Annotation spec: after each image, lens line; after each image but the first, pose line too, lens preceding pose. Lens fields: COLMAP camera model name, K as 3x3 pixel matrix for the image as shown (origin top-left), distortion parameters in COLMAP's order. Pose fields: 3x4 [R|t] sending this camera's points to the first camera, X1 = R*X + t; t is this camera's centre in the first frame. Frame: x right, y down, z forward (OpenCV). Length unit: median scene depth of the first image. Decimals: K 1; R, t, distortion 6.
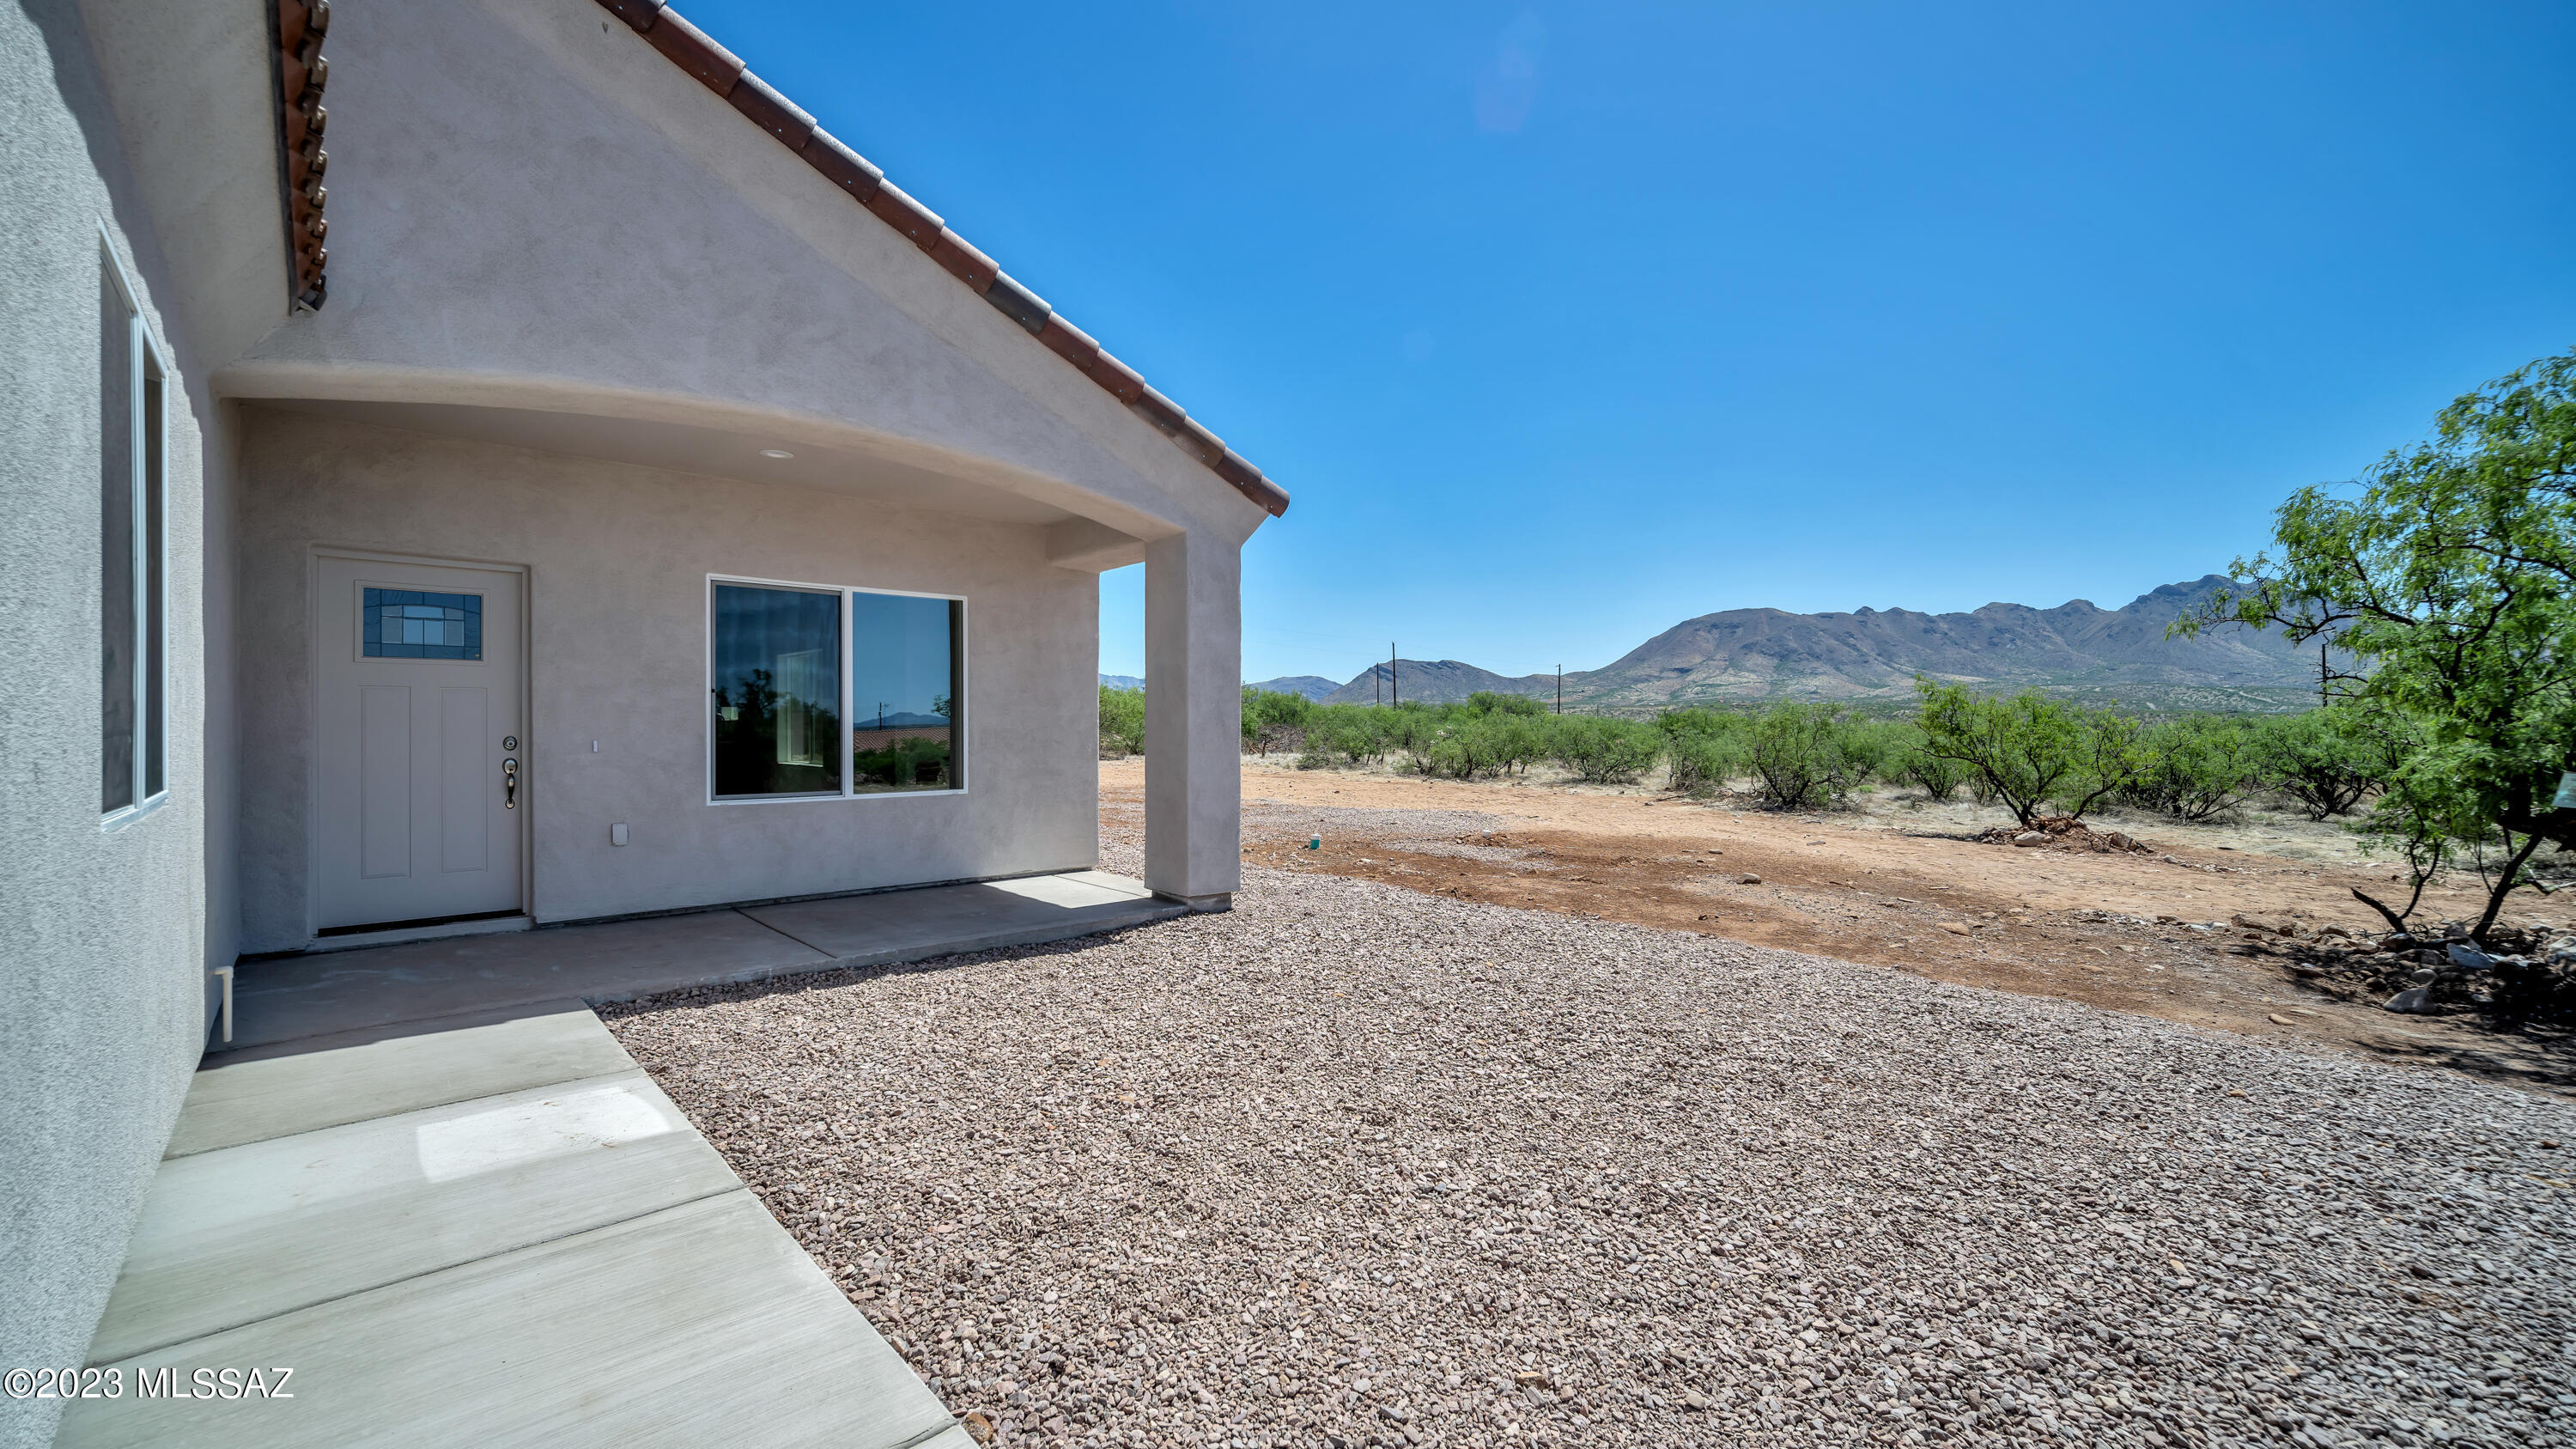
lens RADIAL K [[1025.2, 0, 1288.0], [0, 1025.2, 724.5], [0, 0, 1]] dist [-0.000917, 0.000045]
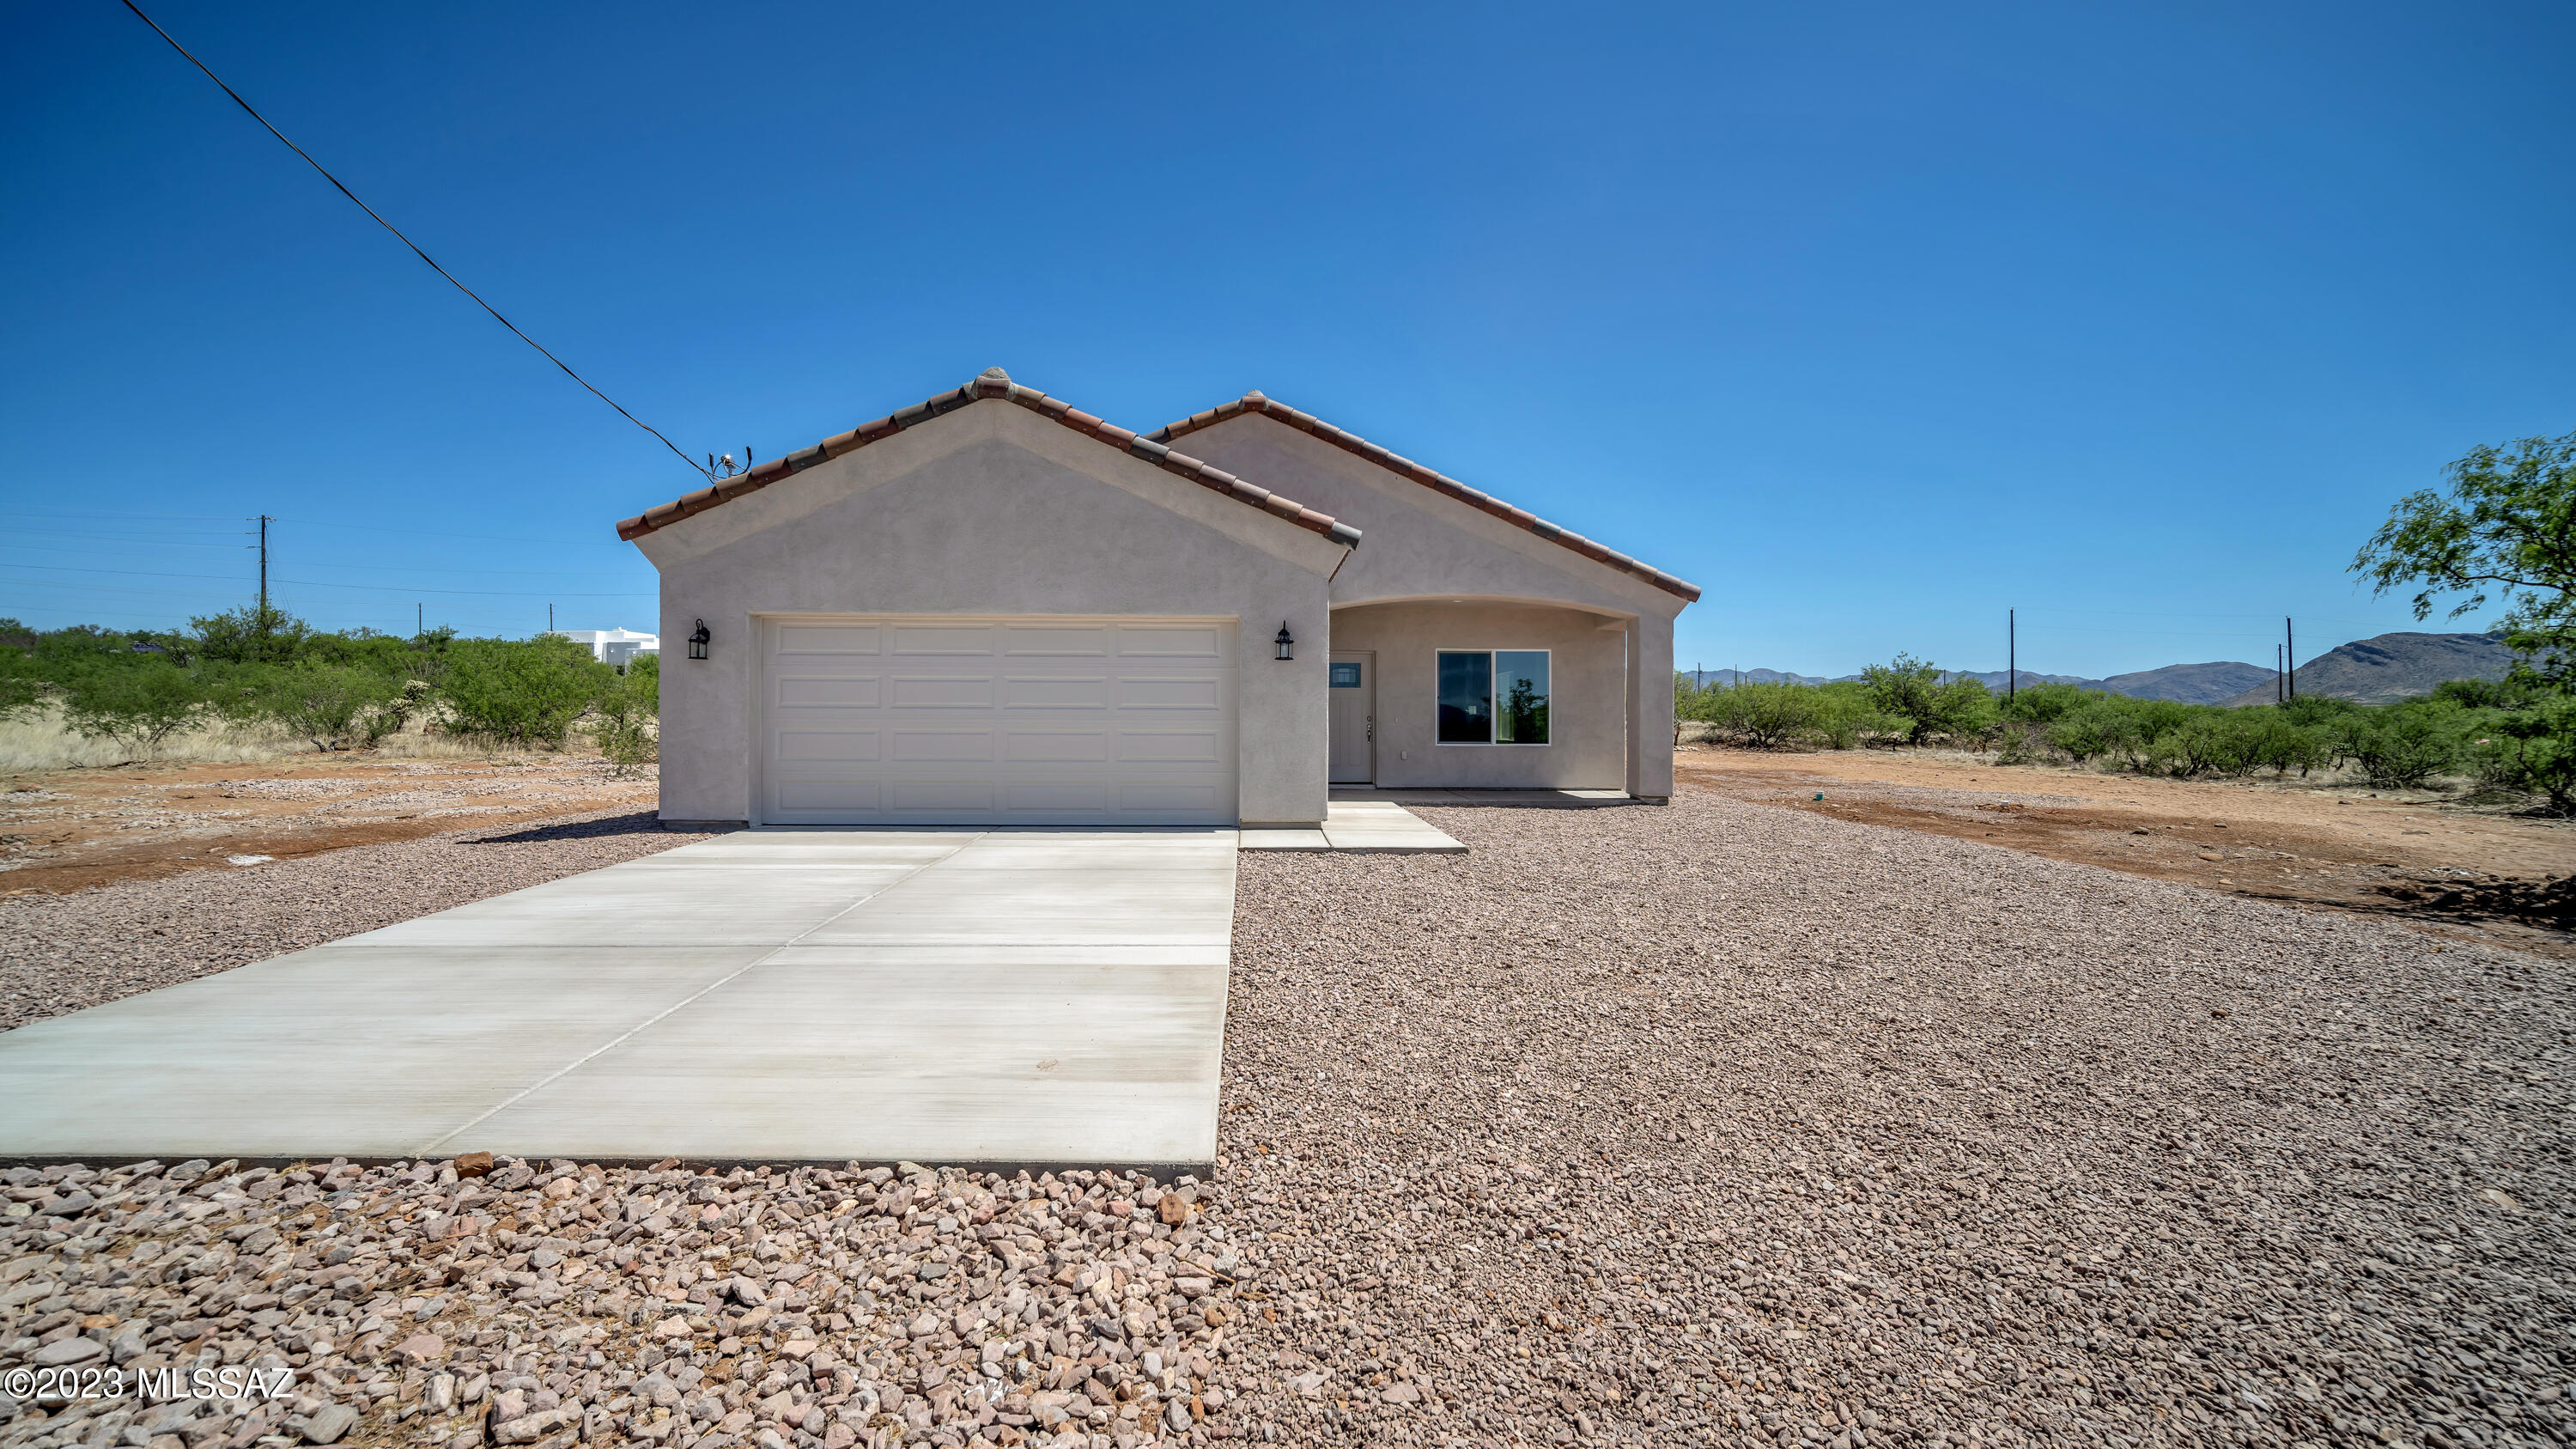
lens RADIAL K [[871.5, 0, 1282.7], [0, 871.5, 689.6], [0, 0, 1]] dist [-0.000726, -0.000074]
pose [[0.742004, -0.020971, -0.670067, 0.548469], [-0.003446, 0.999378, -0.035093, 0.021573], [0.670387, 0.028348, 0.741470, -0.771481]]
